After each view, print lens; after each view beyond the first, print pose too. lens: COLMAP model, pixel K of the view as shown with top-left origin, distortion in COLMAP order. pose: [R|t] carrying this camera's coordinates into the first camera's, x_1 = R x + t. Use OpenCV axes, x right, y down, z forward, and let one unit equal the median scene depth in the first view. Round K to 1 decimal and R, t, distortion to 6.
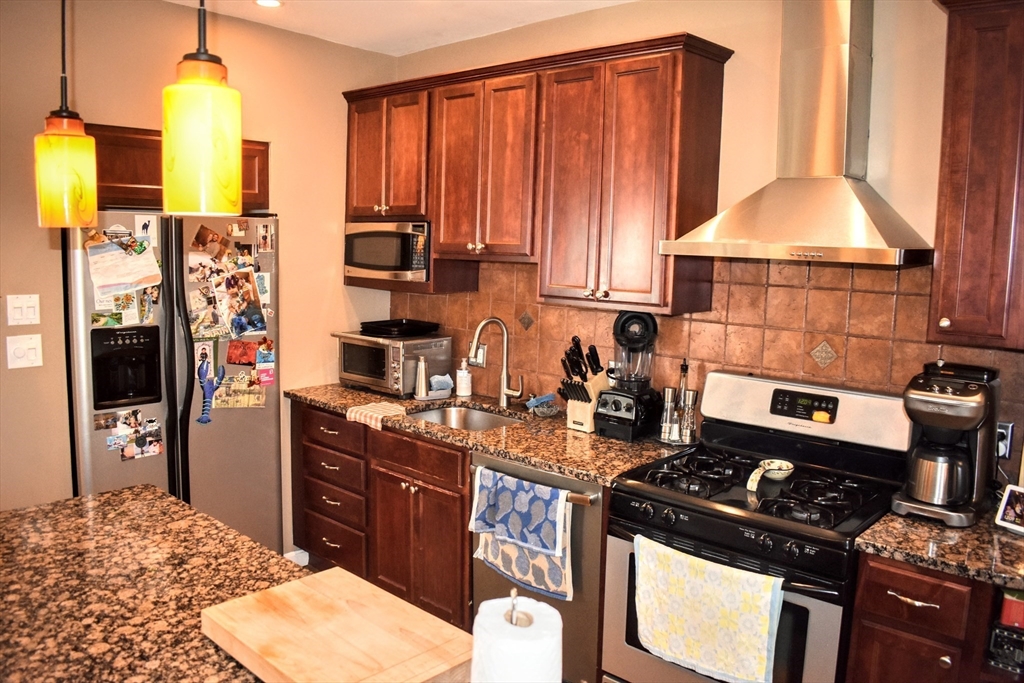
lens RADIAL K [[806.6, 0, 512.0], [0, 806.6, 341.5], [0, 0, 1]] dist [-0.091632, 0.006650]
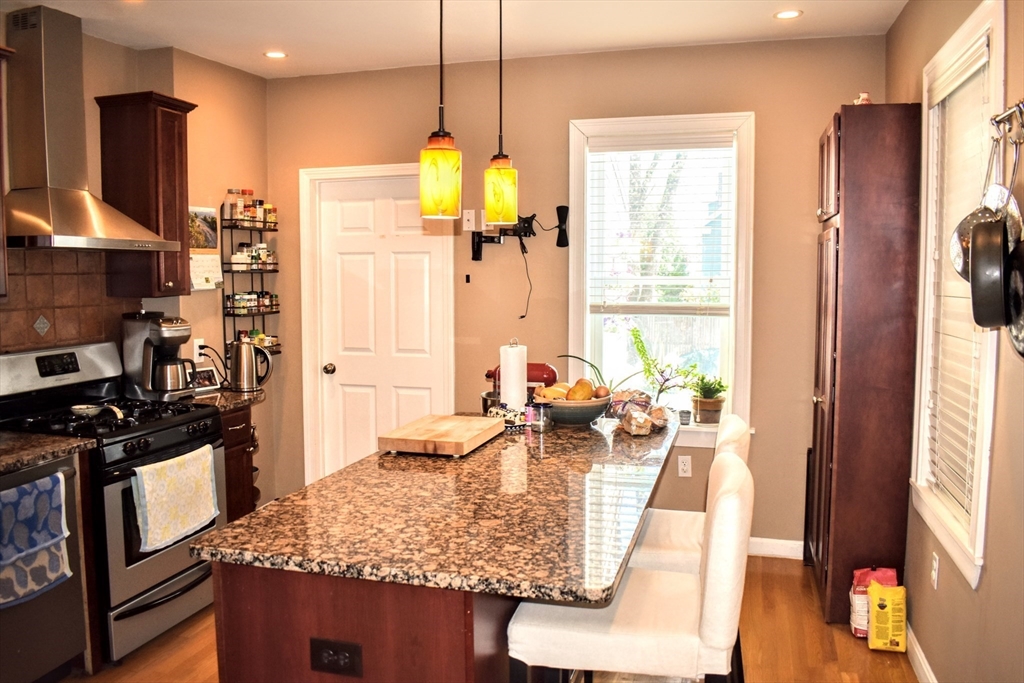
lens RADIAL K [[830.8, 0, 512.0], [0, 830.8, 341.5], [0, 0, 1]] dist [-0.091719, 0.001349]
pose [[-0.458421, -0.098581, 0.883251, -1.234349], [0.103362, 0.981171, 0.163156, -0.102346], [-0.882704, 0.166088, -0.439600, 1.007453]]
